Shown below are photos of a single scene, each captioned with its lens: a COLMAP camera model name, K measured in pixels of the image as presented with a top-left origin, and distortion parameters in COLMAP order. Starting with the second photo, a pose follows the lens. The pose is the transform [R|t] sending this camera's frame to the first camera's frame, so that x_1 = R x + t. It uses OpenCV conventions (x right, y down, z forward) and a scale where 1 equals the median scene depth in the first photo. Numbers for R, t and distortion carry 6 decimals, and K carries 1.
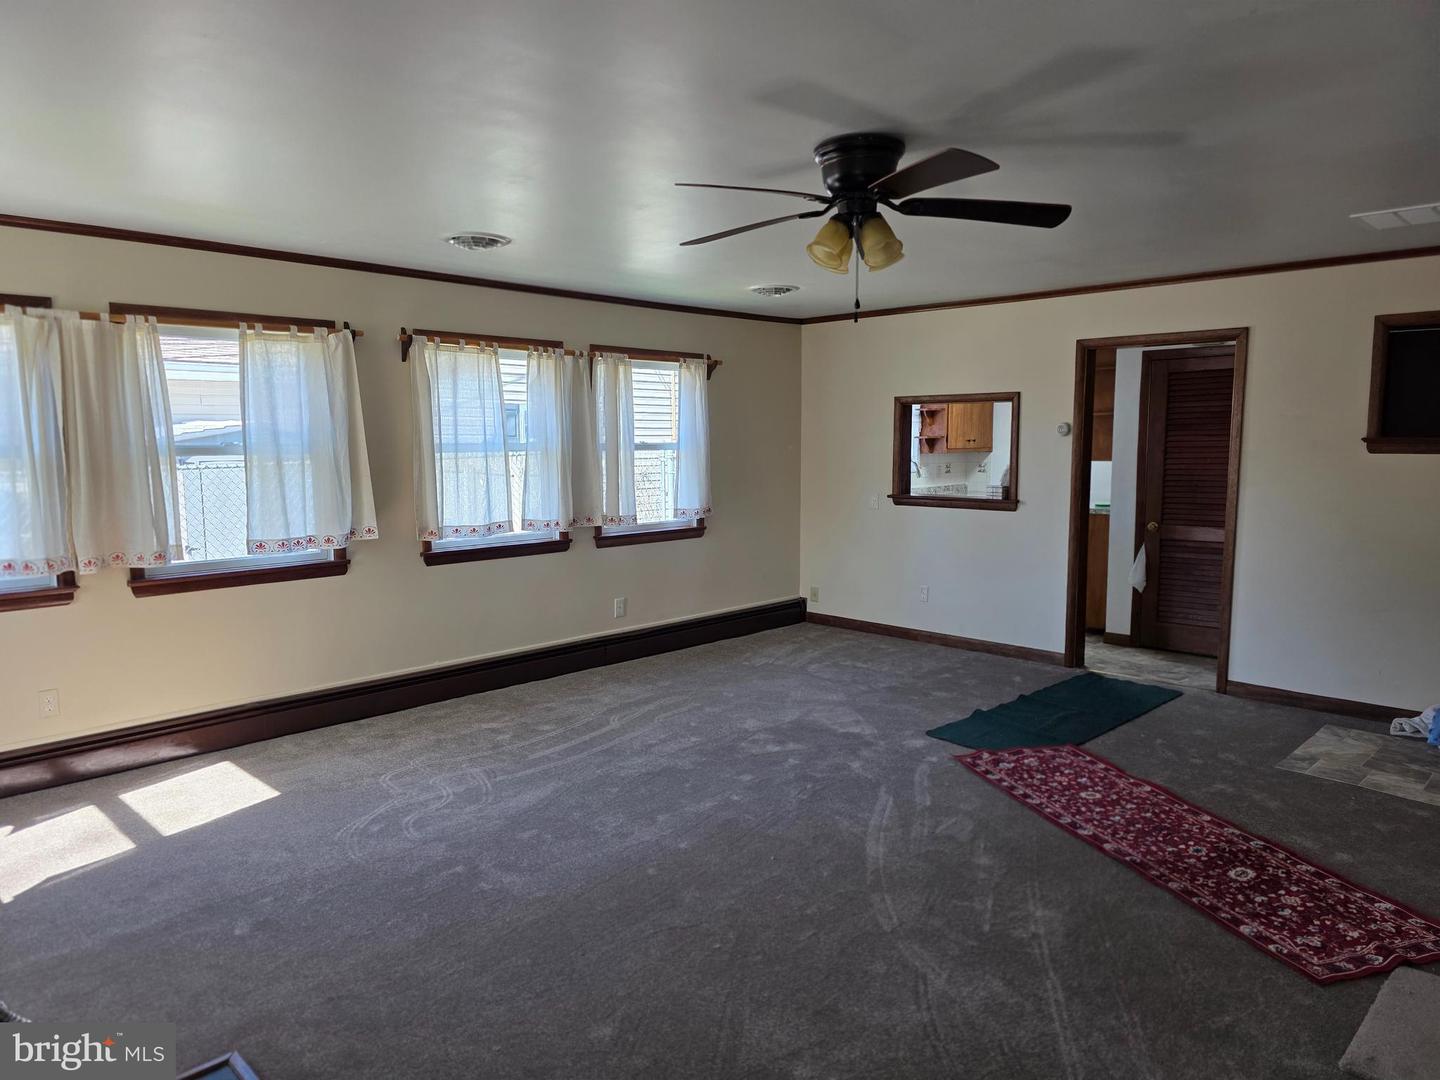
lens RADIAL K [[958.4, 0, 720.0], [0, 958.4, 540.0], [0, 0, 1]] dist [0.029935, -0.001820]
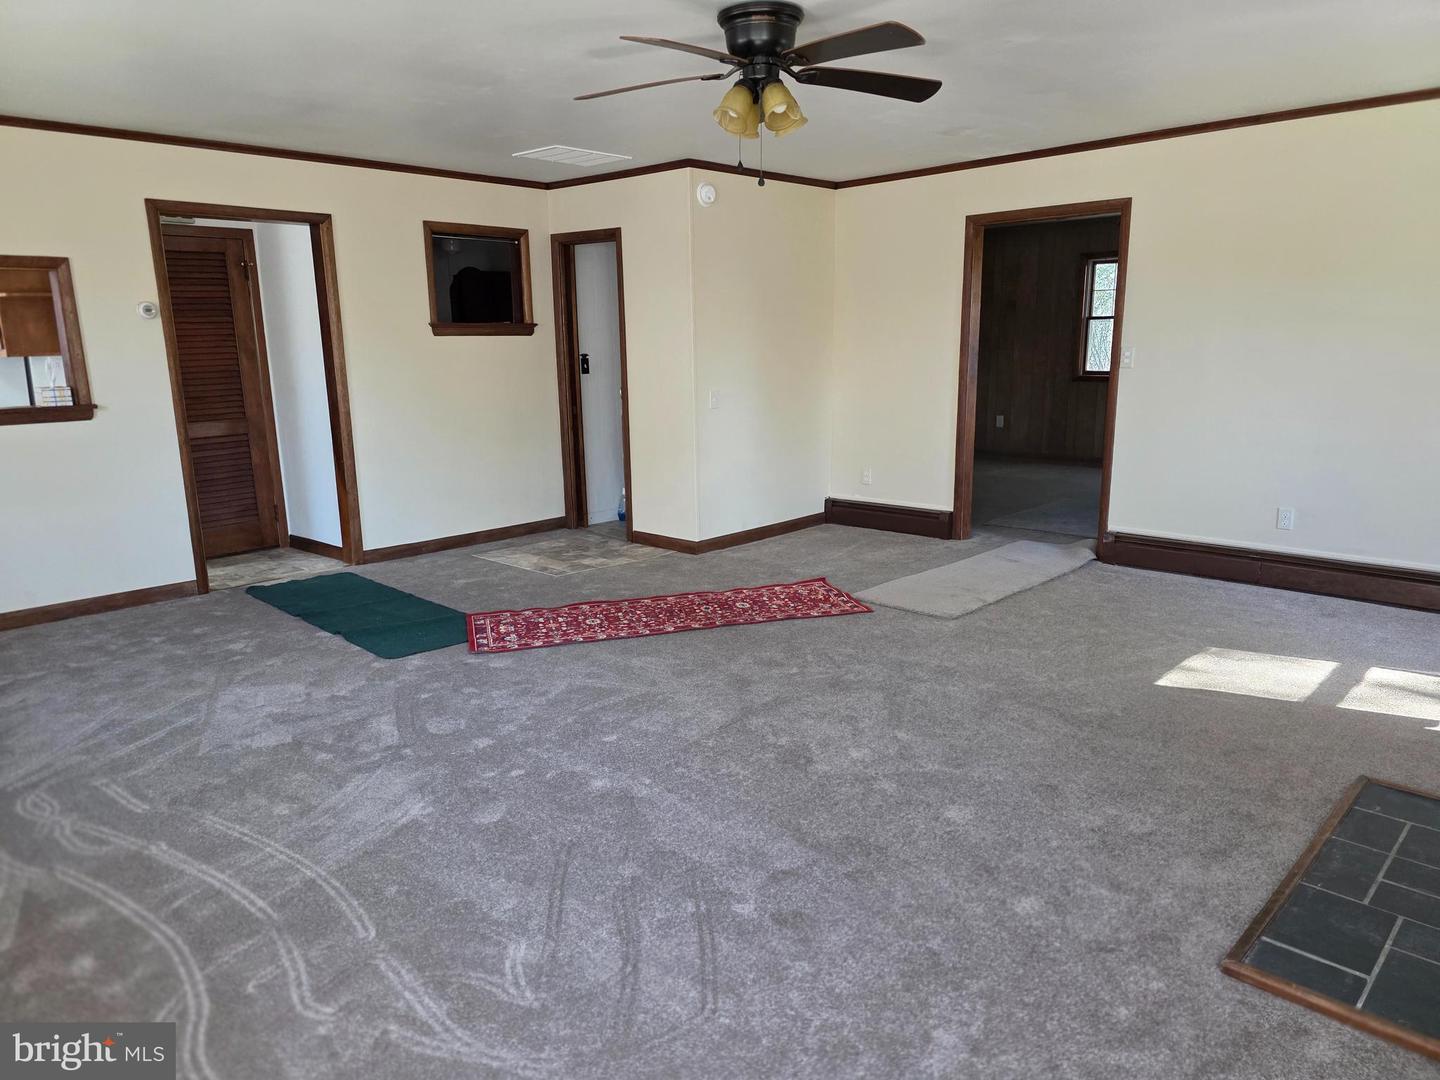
lens RADIAL K [[958.4, 0, 720.0], [0, 958.4, 540.0], [0, 0, 1]] dist [0.029935, -0.001820]
pose [[-0.002925, -0.195755, 0.980648, -0.712424], [0.131077, 0.972117, 0.194443, -0.033898], [-0.991368, 0.129109, 0.022816, 0.794632]]
